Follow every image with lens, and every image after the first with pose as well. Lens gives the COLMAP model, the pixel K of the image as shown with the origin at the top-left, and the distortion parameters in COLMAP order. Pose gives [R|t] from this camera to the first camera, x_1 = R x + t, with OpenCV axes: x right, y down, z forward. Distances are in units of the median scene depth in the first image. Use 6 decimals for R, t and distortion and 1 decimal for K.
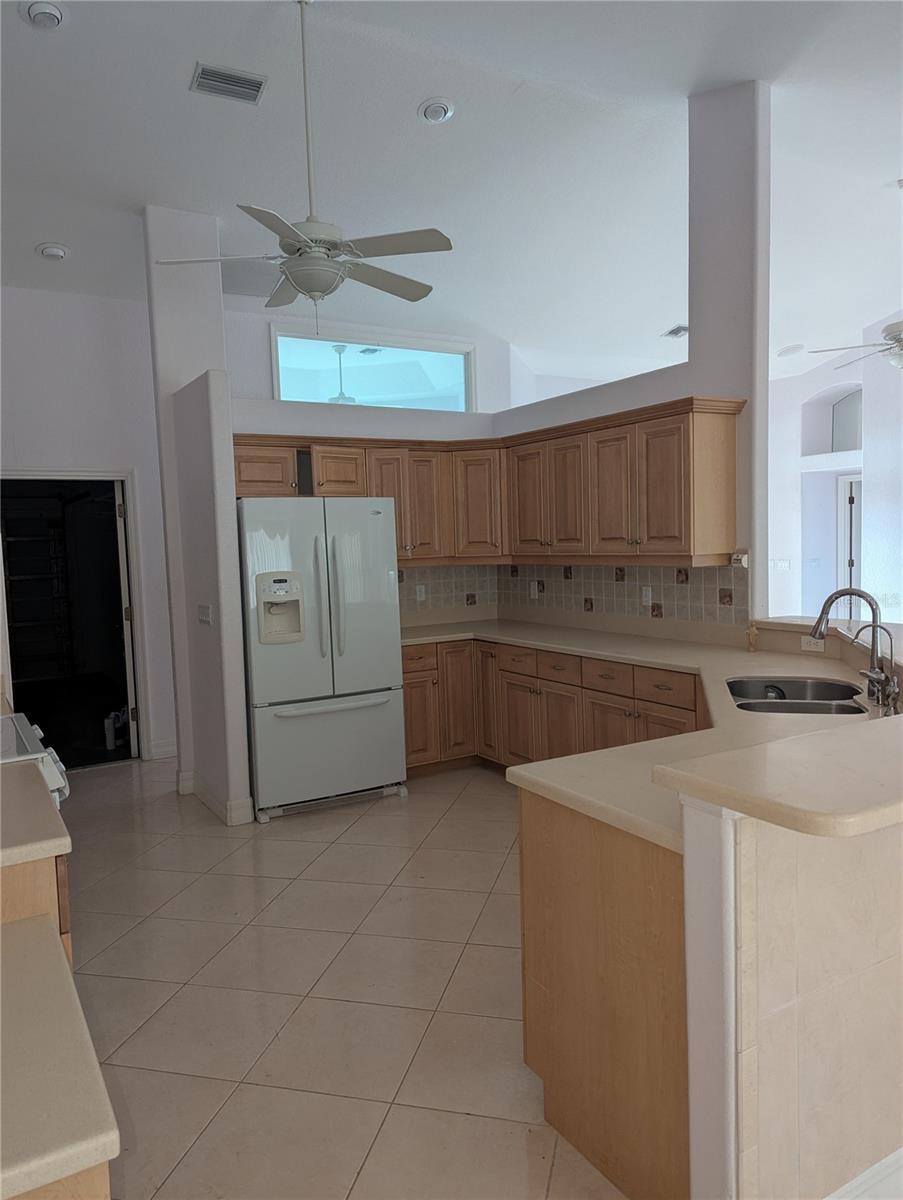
lens RADIAL K [[845.5, 0, 454.3], [0, 845.5, 602.3], [0, 0, 1]] dist [0.026754, -0.001252]
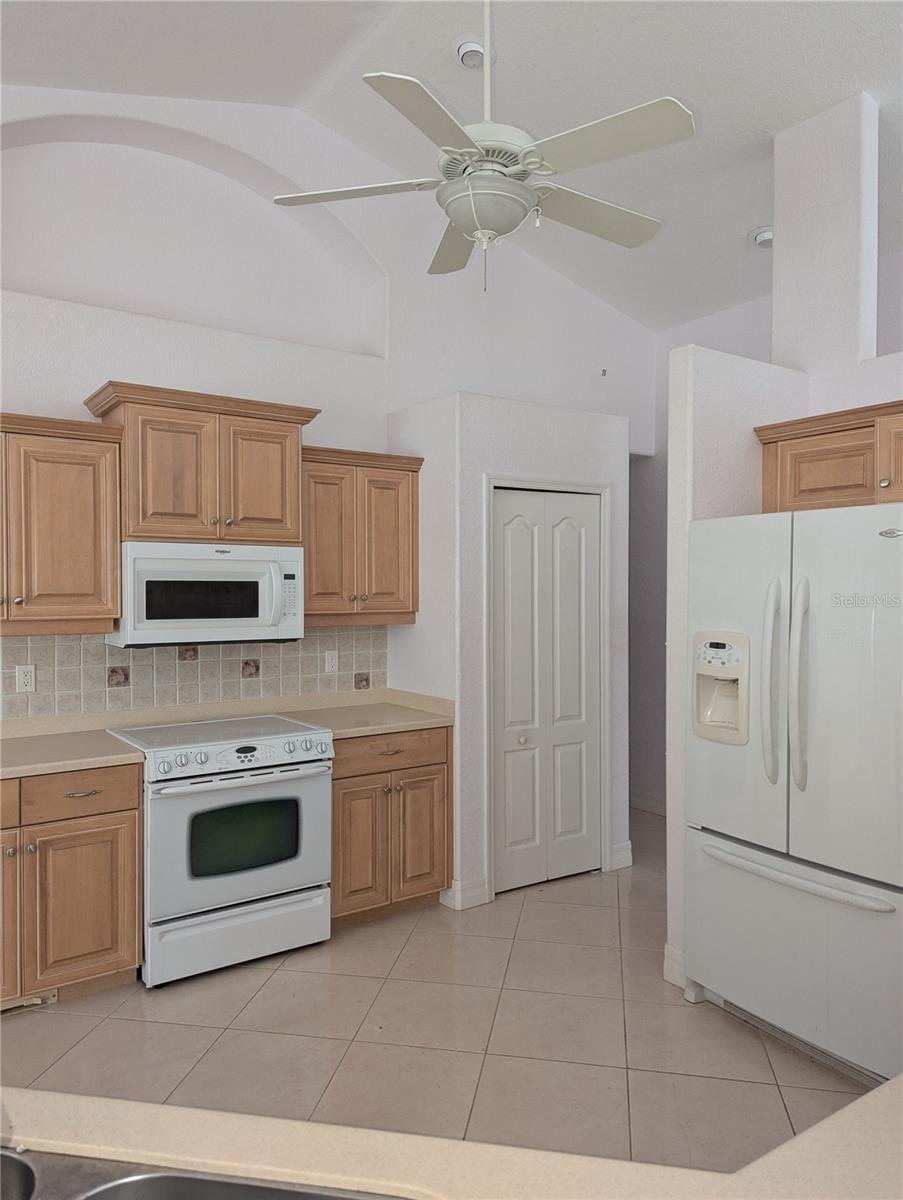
lens RADIAL K [[845.5, 0, 456.8], [0, 845.5, 600.9], [0, 0, 1]] dist [0.026754, -0.001252]
pose [[0.080774, 0.047362, -0.995607, 0.403948], [-0.074441, 0.996367, 0.041359, -0.067936], [0.993949, 0.070773, 0.084006, 0.710803]]
